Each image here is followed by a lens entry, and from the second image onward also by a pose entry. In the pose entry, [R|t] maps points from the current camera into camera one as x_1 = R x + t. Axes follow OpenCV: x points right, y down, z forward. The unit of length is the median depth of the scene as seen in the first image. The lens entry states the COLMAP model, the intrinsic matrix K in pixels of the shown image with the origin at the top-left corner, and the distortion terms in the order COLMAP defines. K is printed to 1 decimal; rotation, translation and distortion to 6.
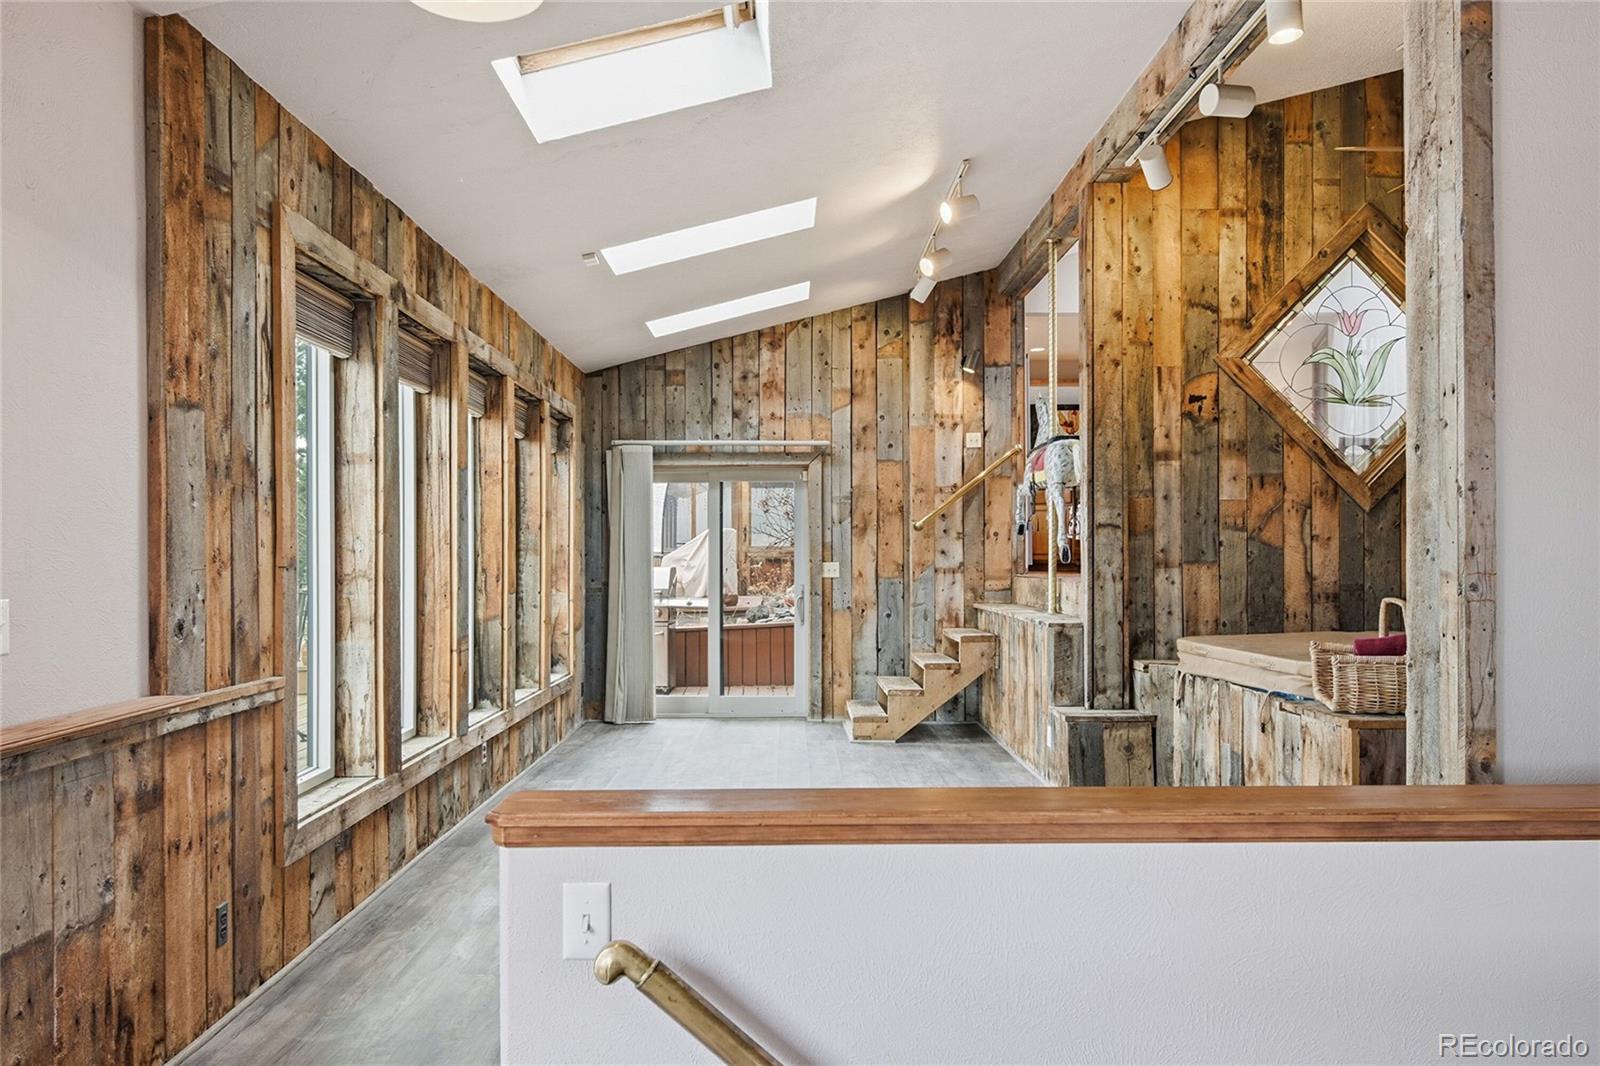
lens RADIAL K [[1116.6, 0, 801.9], [0, 1116.6, 543.1], [0, 0, 1]] dist [0.000765, 0.000009]
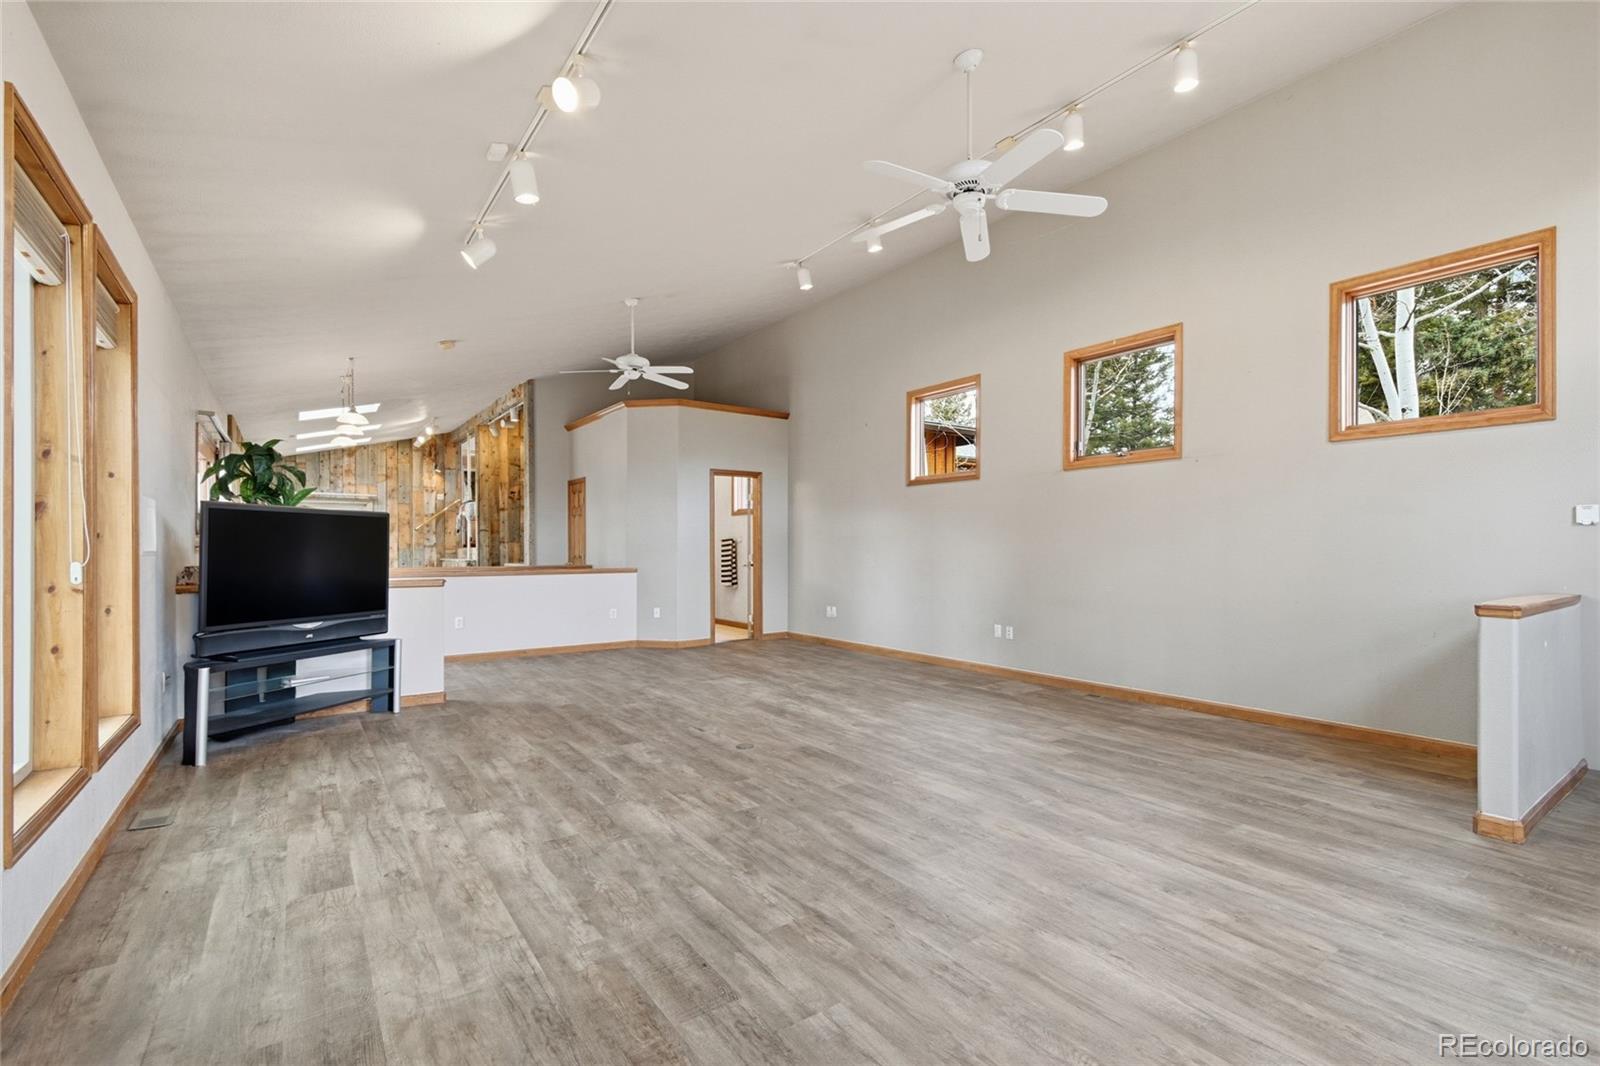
lens RADIAL K [[760.5, 0, 808.3], [0, 760.5, 547.7], [0, 0, 1]] dist [0.019842, -0.000210]
pose [[0.830696, -0.003217, 0.556717, -0.131045], [-0.002475, 0.999952, 0.009471, 0.008548], [-0.556721, -0.009245, 0.830648, -0.996989]]
